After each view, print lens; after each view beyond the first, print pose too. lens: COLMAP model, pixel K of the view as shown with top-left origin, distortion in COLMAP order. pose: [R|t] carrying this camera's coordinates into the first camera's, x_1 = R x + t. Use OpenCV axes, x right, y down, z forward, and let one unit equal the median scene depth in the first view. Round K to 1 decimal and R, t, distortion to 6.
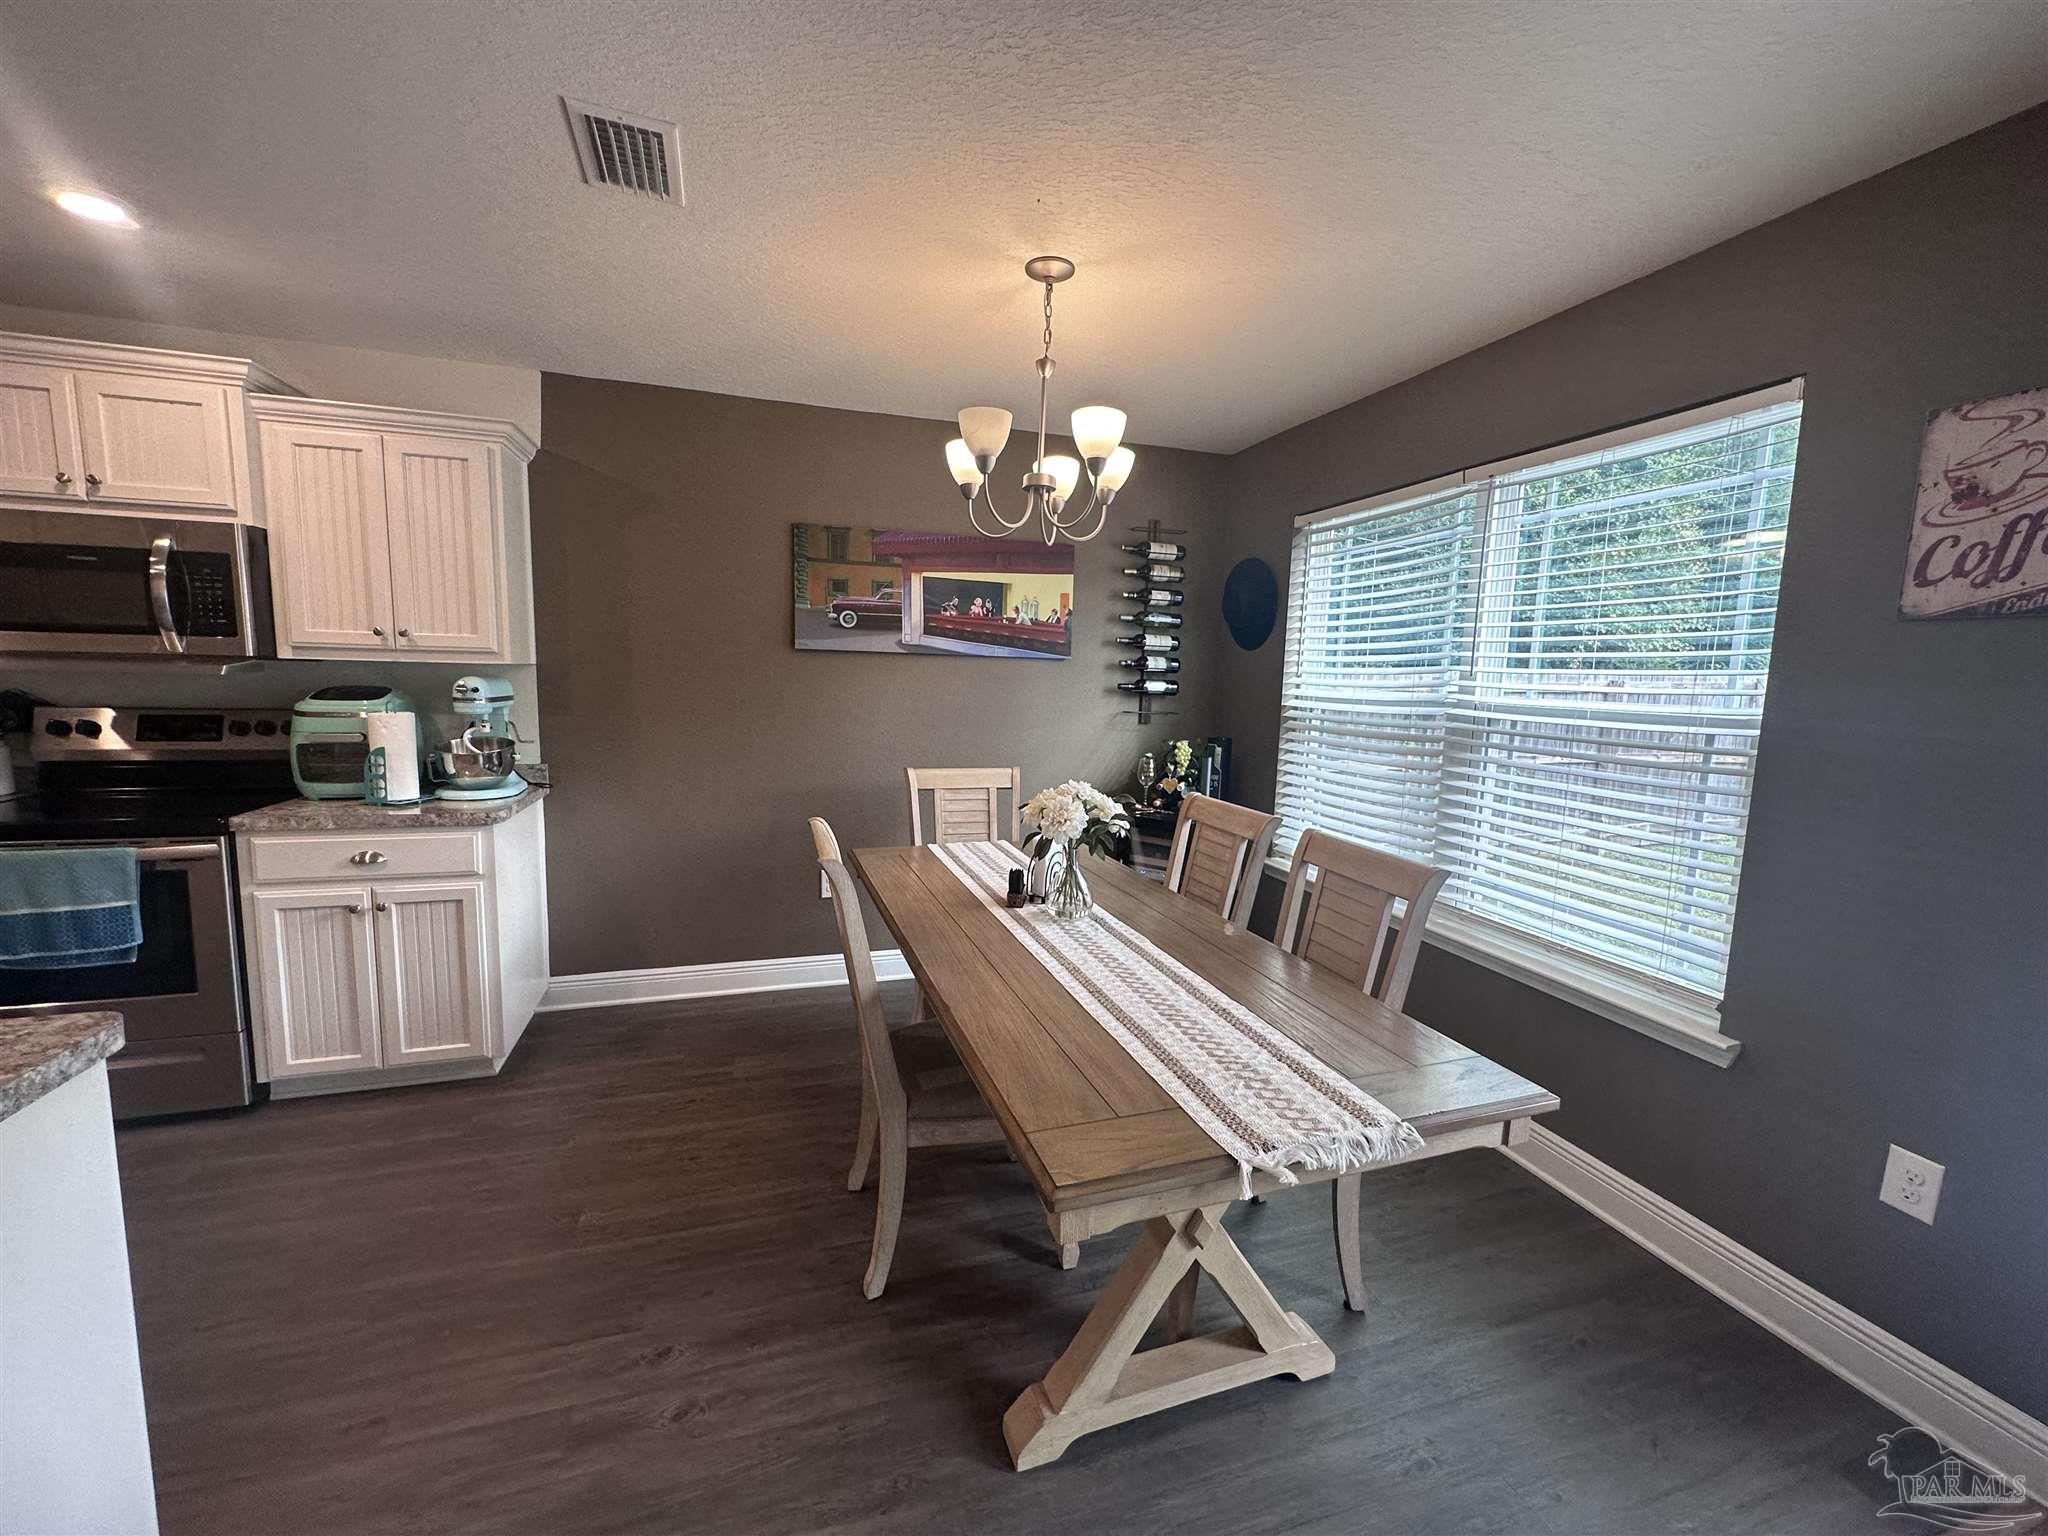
lens RADIAL K [[818.2, 0, 1024.0], [0, 818.2, 768.0], [0, 0, 1]] dist [-0.002553, -0.000193]
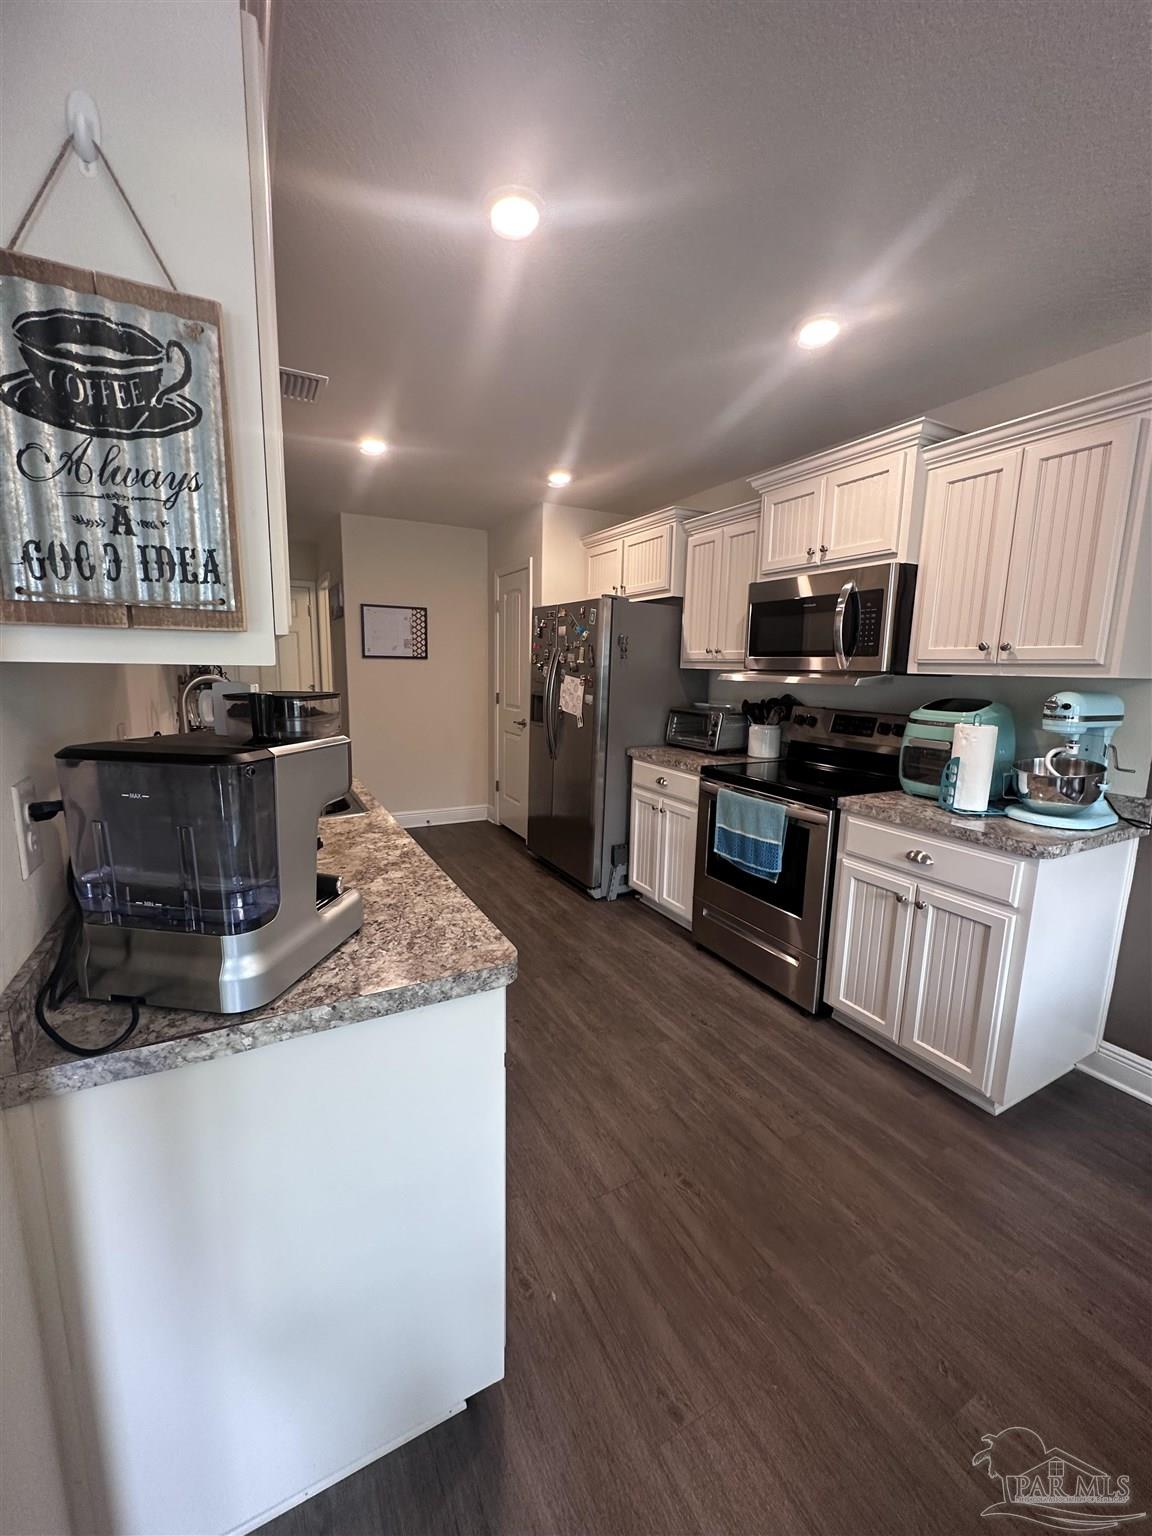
lens RADIAL K [[613.7, 0, 576.0], [0, 613.7, 768.0], [0, 0, 1]] dist [-0.002553, -0.000193]
pose [[0.176591, 0.137039, -0.974698, -0.102719], [-0.130984, 0.984725, 0.114718, -0.037269], [0.975530, 0.107411, 0.191843, 0.365908]]
